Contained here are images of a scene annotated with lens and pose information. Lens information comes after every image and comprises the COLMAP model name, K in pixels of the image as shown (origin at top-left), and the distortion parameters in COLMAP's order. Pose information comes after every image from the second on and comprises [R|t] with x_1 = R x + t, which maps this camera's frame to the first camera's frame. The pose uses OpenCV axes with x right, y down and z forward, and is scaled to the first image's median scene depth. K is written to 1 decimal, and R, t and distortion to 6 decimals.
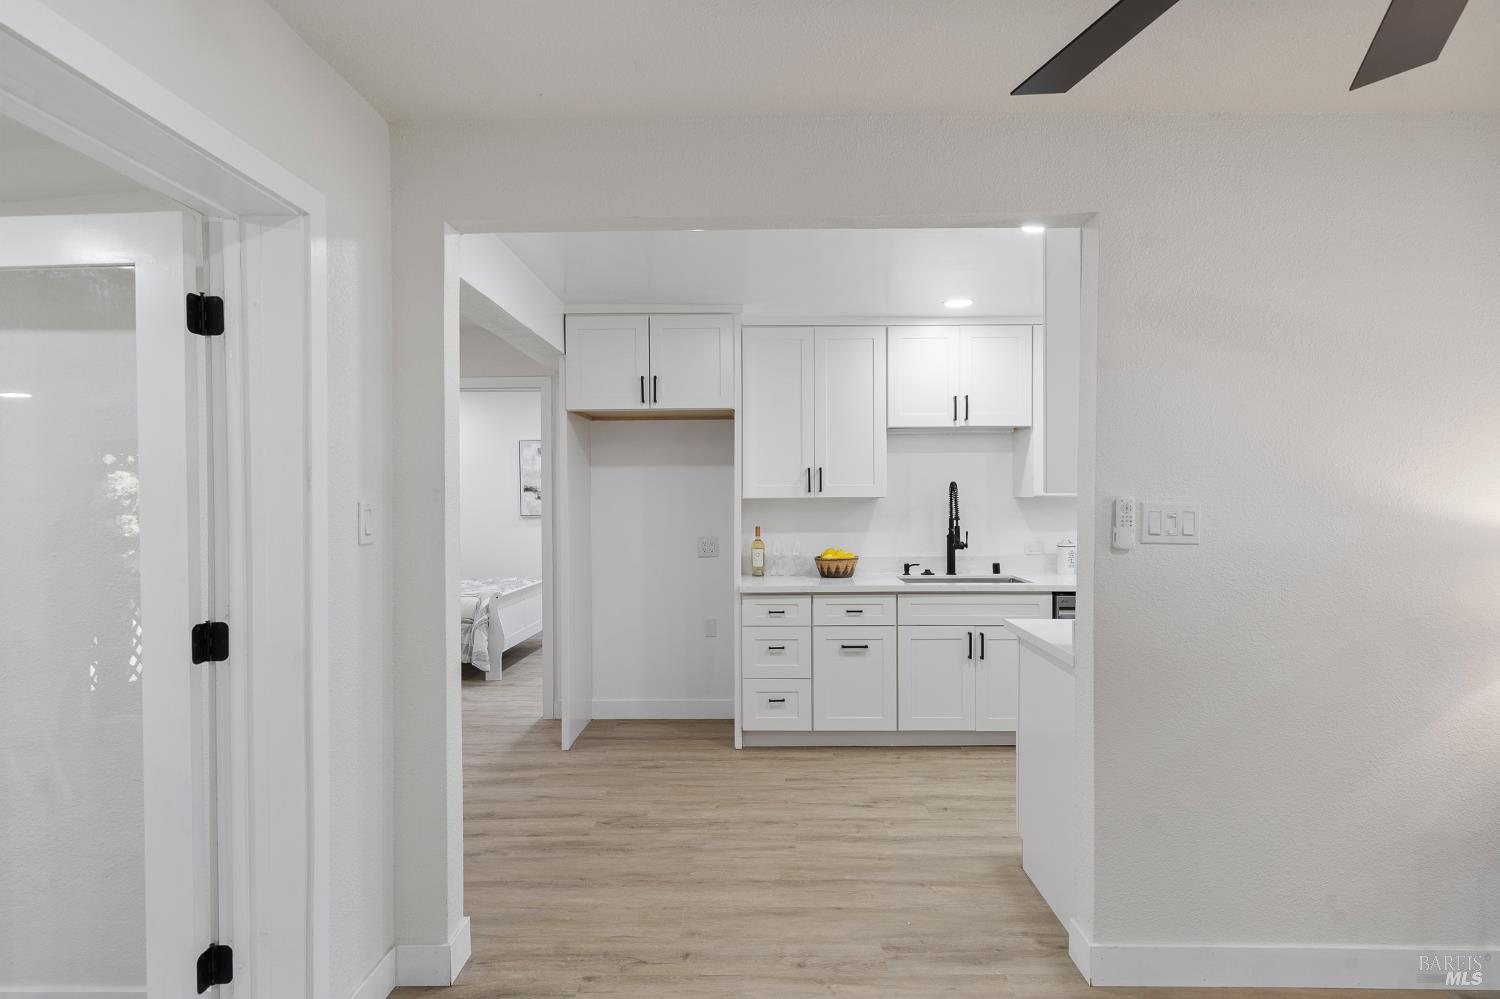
lens RADIAL K [[785.3, 0, 746.2], [0, 785.3, 509.3], [0, 0, 1]] dist [-0.009009, 0.004126]
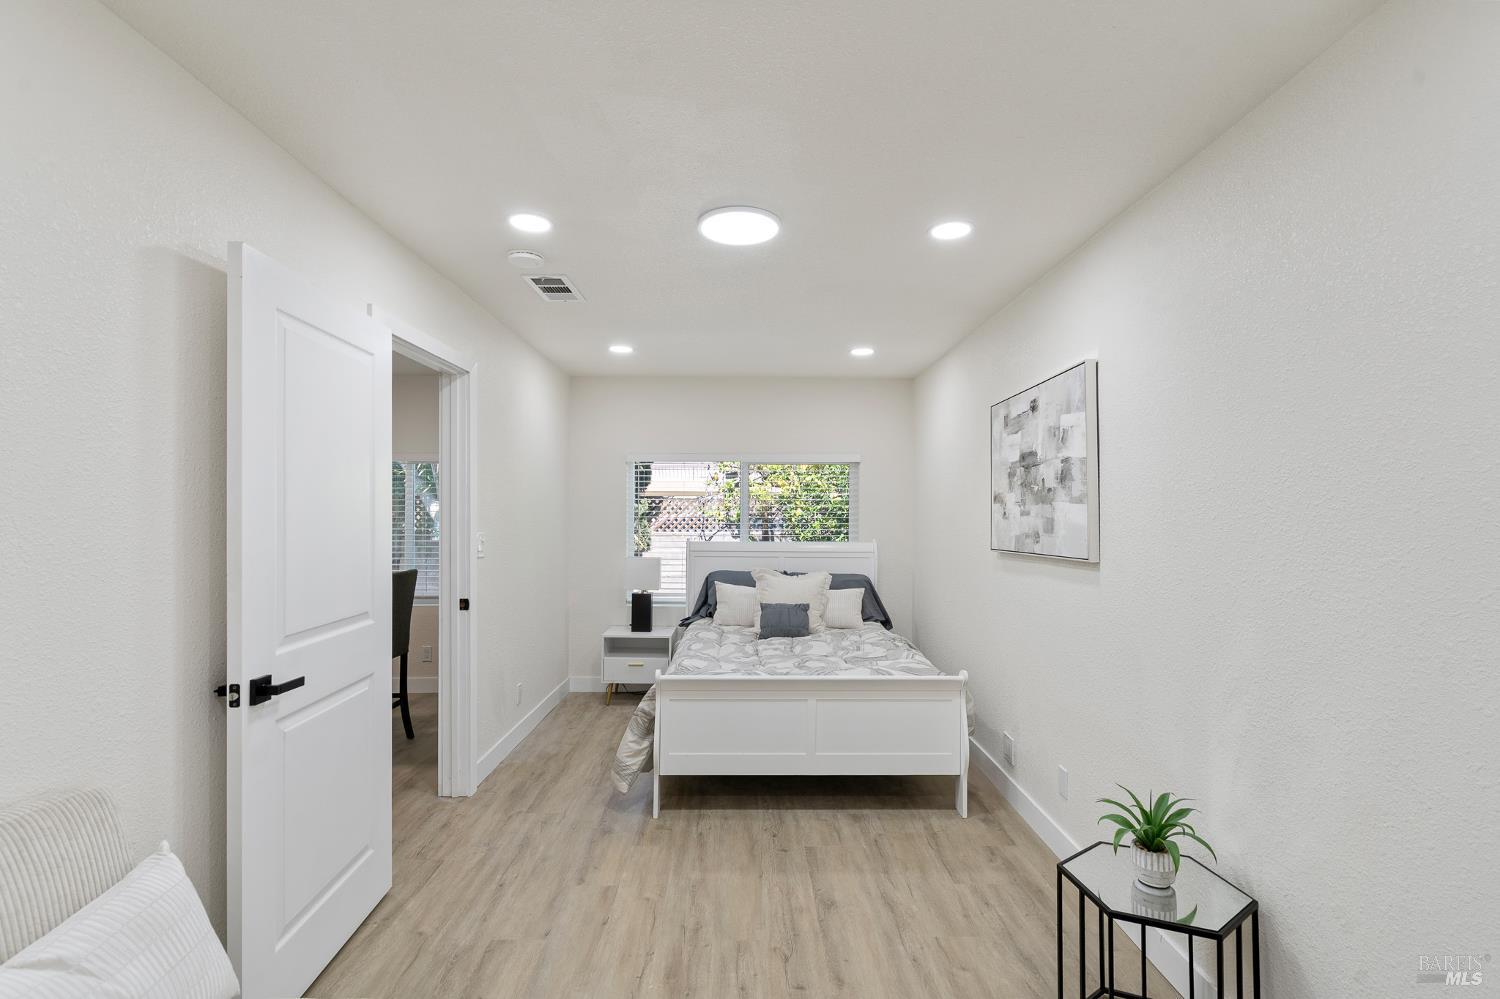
lens RADIAL K [[683.9, 0, 763.7], [0, 683.9, 503.4], [0, 0, 1]] dist [-0.002824, 0.001081]
pose [[0.045179, -0.007382, -0.998952, 0.276521], [-0.025037, 0.999650, -0.008520, -0.024902], [0.998665, 0.025396, 0.044978, 1.393279]]
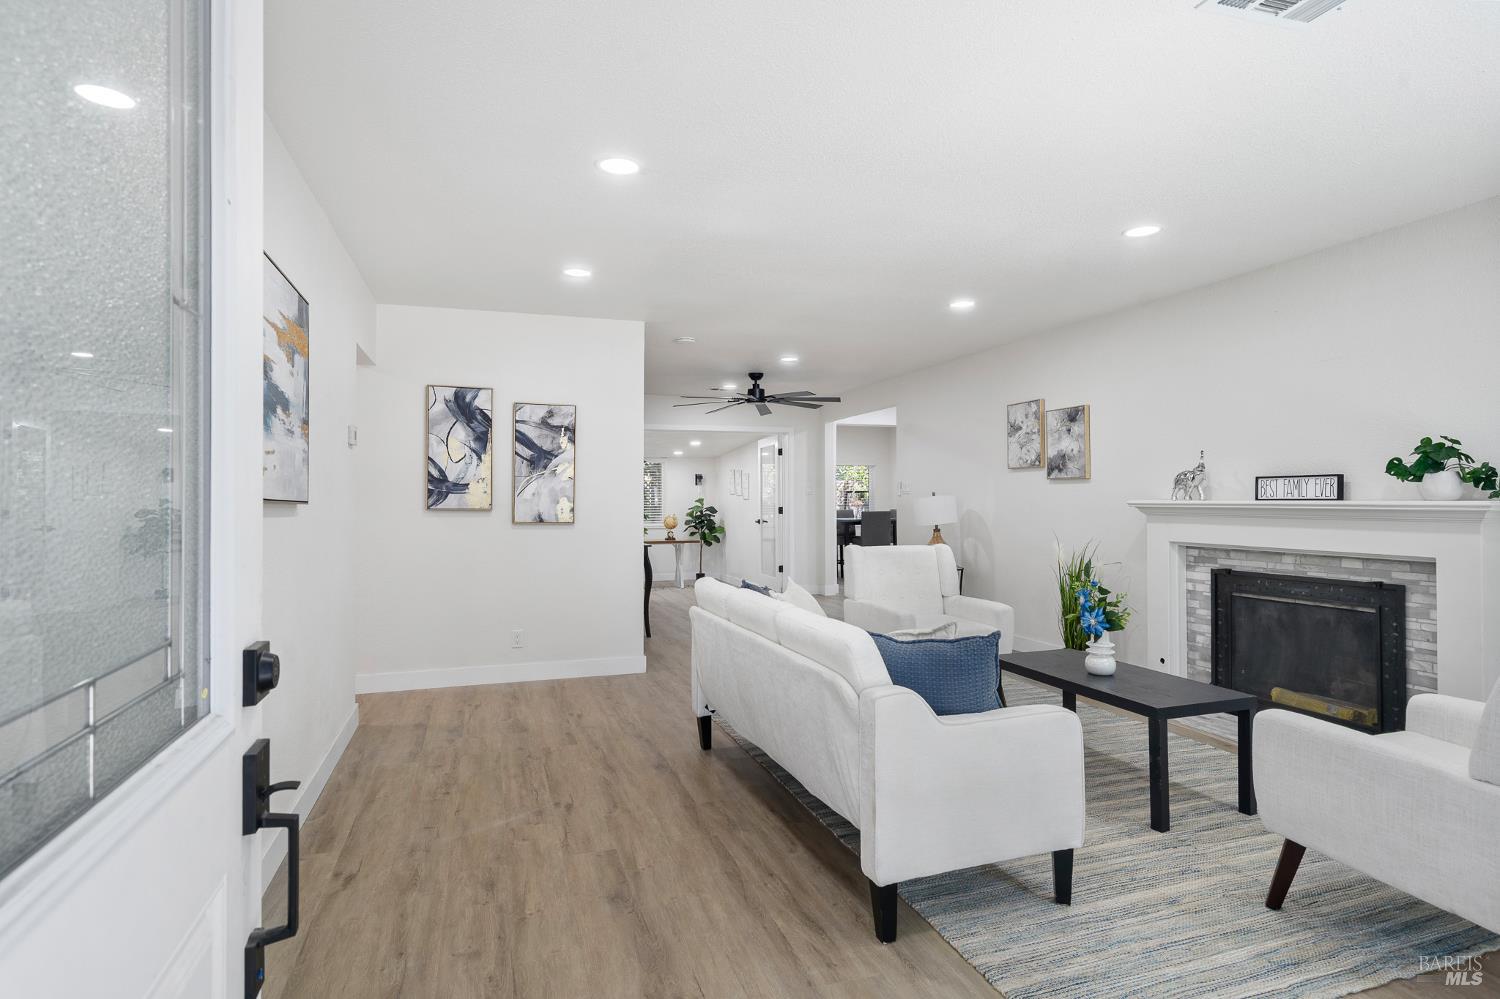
lens RADIAL K [[785.3, 0, 751.3], [0, 785.3, 497.0], [0, 0, 1]] dist [-0.009009, 0.004126]
pose [[0.327652, 0.001373, -0.944798, 1.820440], [-0.012226, 0.999921, -0.002787, 0.039112], [0.944719, 0.012464, 0.327643, -0.417423]]
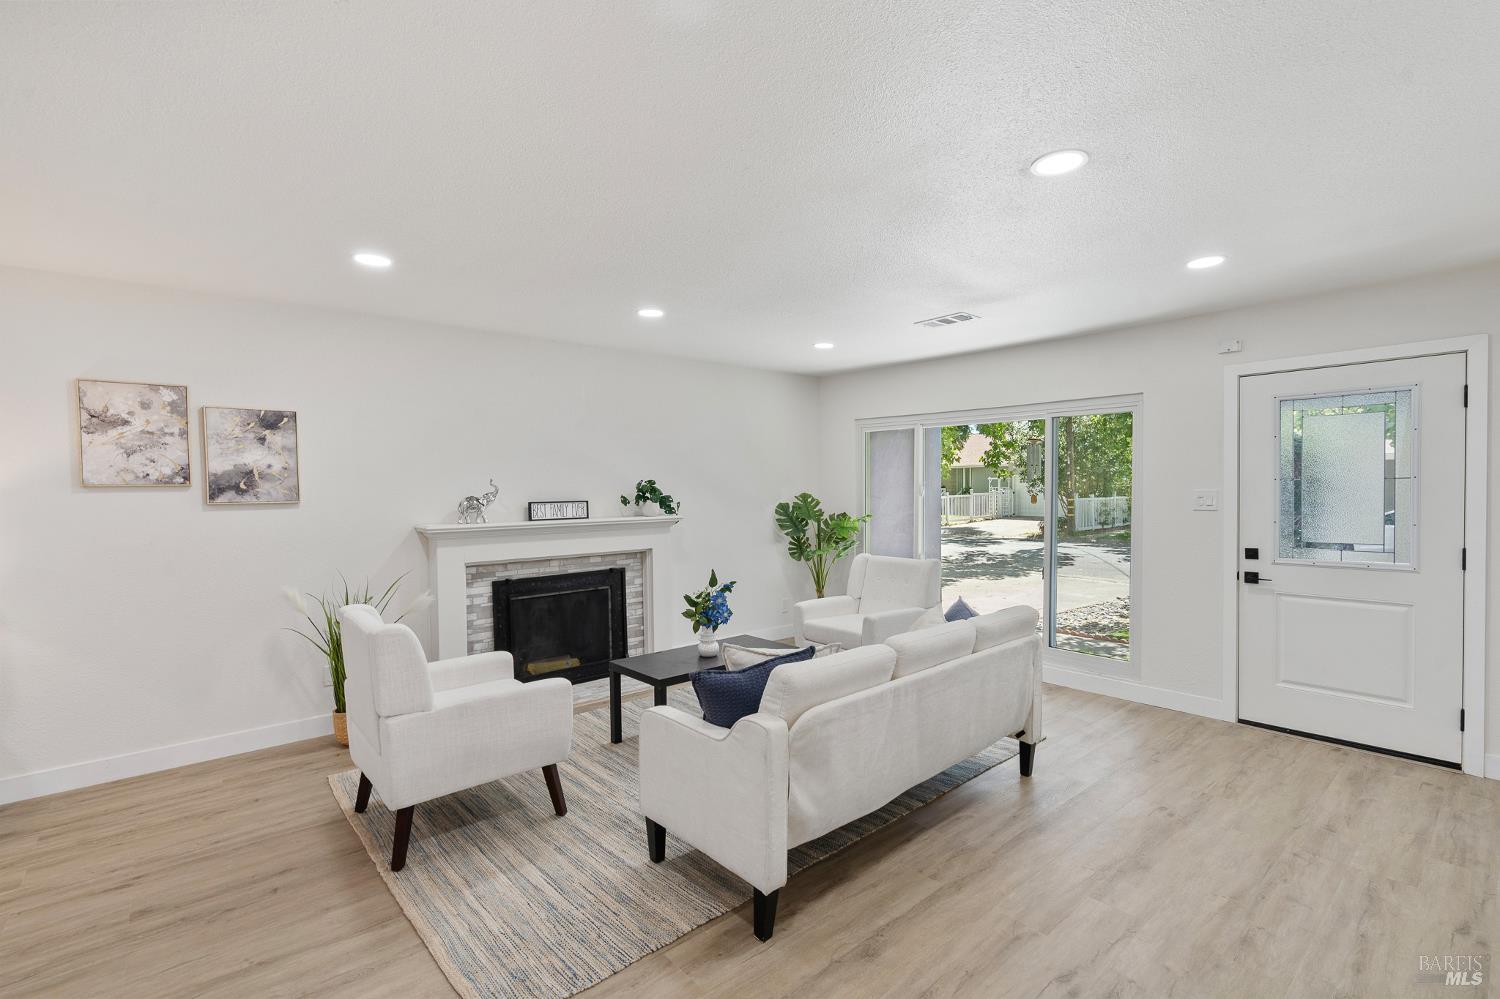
lens RADIAL K [[683.9, 0, 744.9], [0, 683.9, 492.1], [0, 0, 1]] dist [-0.002824, 0.001081]
pose [[0.749855, -0.008666, 0.661546, 0.691815], [0.018744, 0.999791, -0.008150, 0.004195], [-0.661337, 0.018512, 0.749860, -0.534406]]
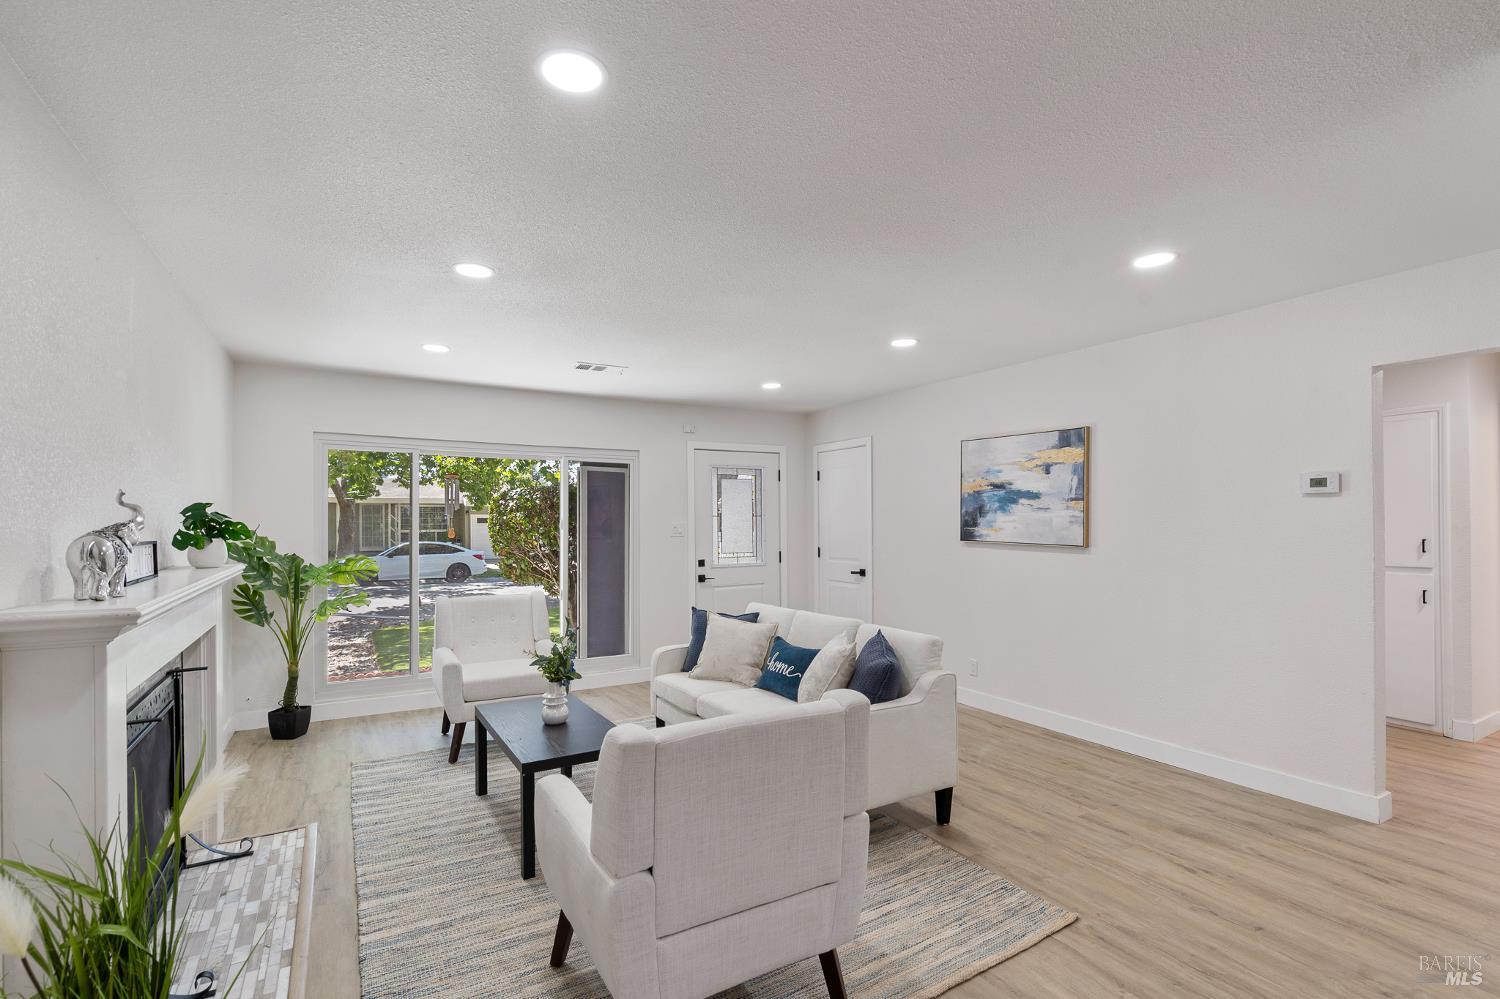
lens RADIAL K [[683.9, 0, 745.3], [0, 683.9, 518.1], [0, 0, 1]] dist [-0.002824, 0.001081]
pose [[-0.515161, 0.007149, 0.857063, 0.519251], [0.021423, 0.999760, 0.004538, -0.007523], [-0.856825, 0.020699, -0.515191, 0.335736]]
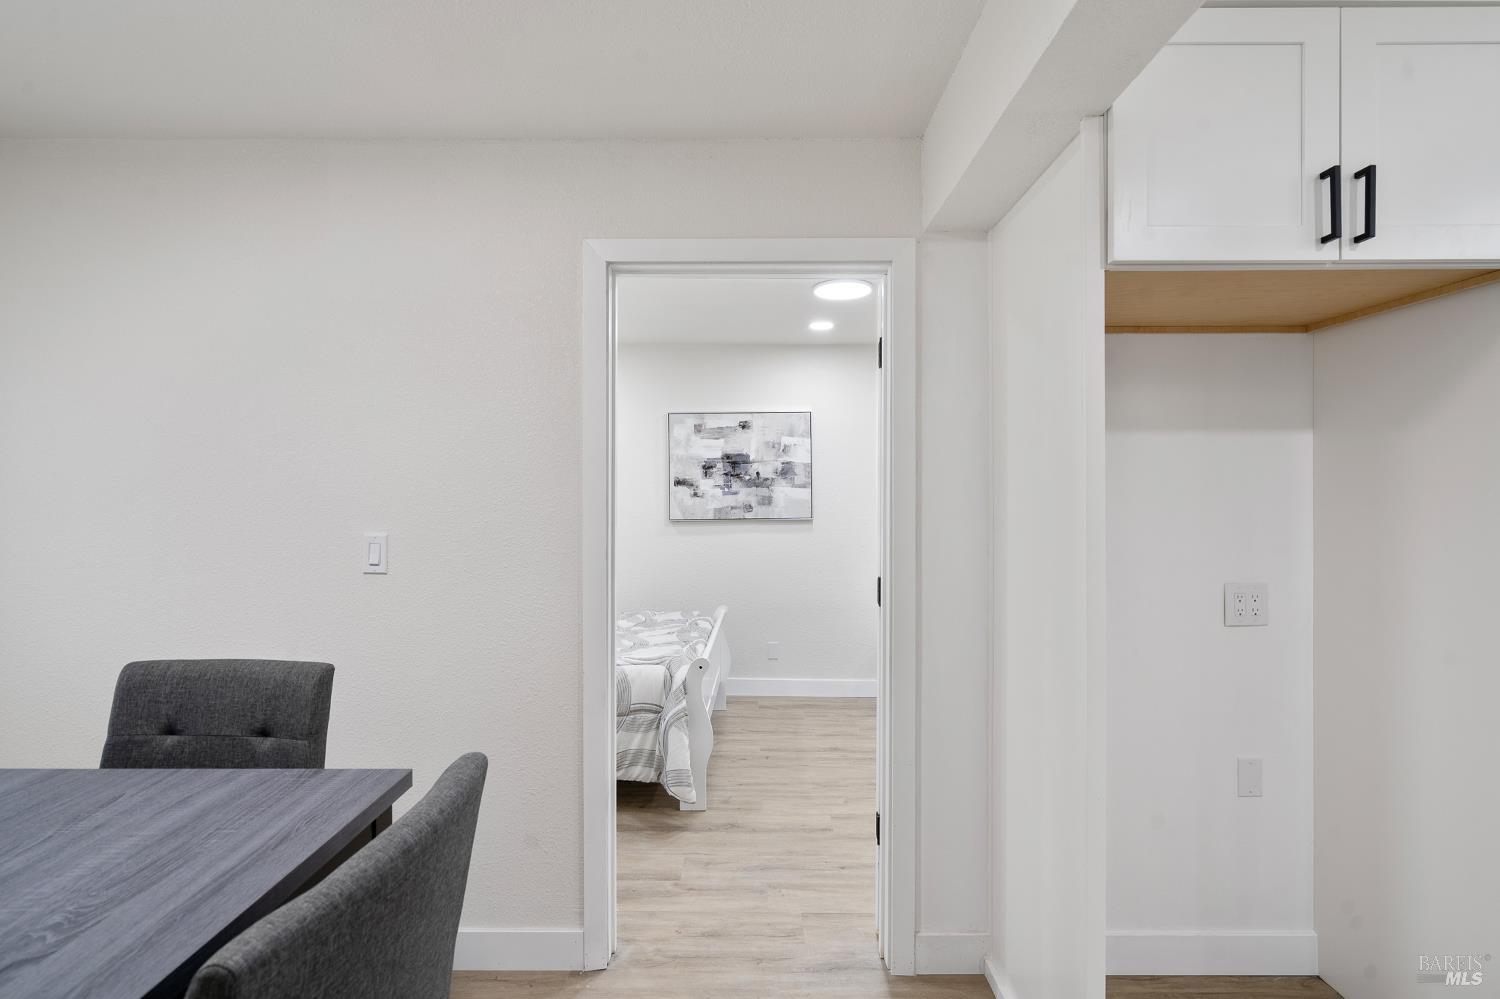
lens RADIAL K [[683.9, 0, 744.7], [0, 683.9, 492.1], [0, 0, 1]] dist [-0.002824, 0.001081]
pose [[0.999873, 0.007963, 0.013770, -0.384296], [-0.007699, 0.999788, -0.019104, -0.009634], [-0.013920, 0.018996, 0.999723, 0.644738]]
